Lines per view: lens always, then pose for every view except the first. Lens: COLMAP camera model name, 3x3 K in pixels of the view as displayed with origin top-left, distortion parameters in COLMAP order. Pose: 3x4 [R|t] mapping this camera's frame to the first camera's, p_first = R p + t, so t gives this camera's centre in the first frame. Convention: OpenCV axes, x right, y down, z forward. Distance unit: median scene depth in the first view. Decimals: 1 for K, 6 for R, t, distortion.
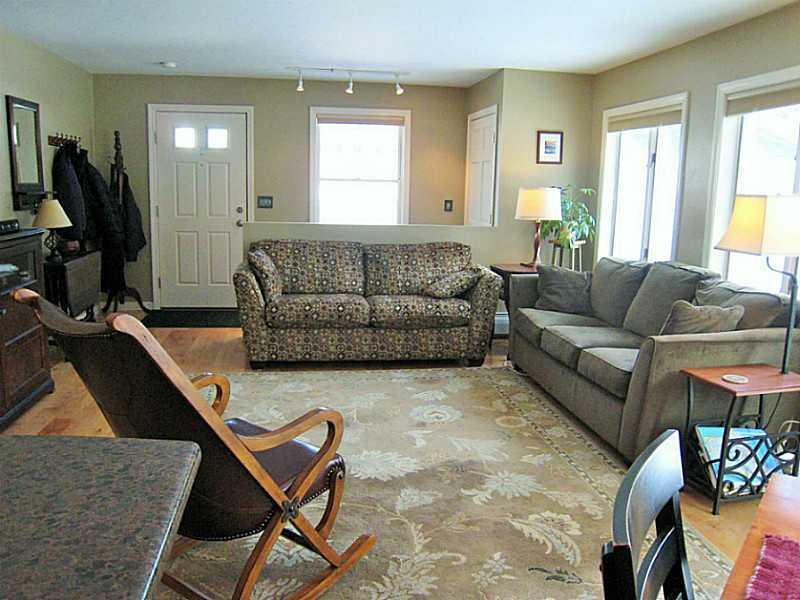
lens RADIAL K [[664.4, 0, 402.2], [0, 664.4, 304.4], [0, 0, 1]] dist [-0.144976, 0.132064]
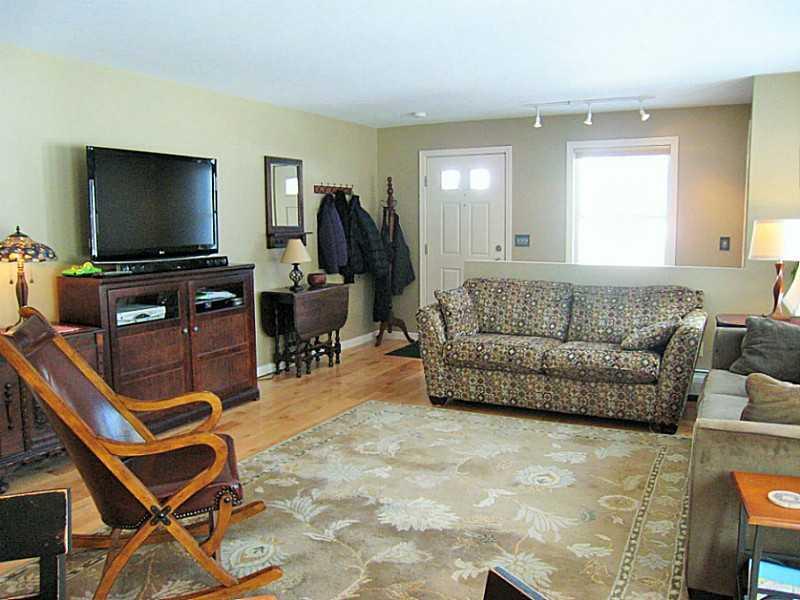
lens RADIAL K [[664.4, 0, 402.2], [0, 664.4, 304.4], [0, 0, 1]] dist [-0.144976, 0.132064]
pose [[0.809958, 0.042586, -0.584939, 0.322608], [-0.076521, 0.996508, -0.033408, -0.017016], [0.581474, 0.071819, 0.810389, 0.129527]]
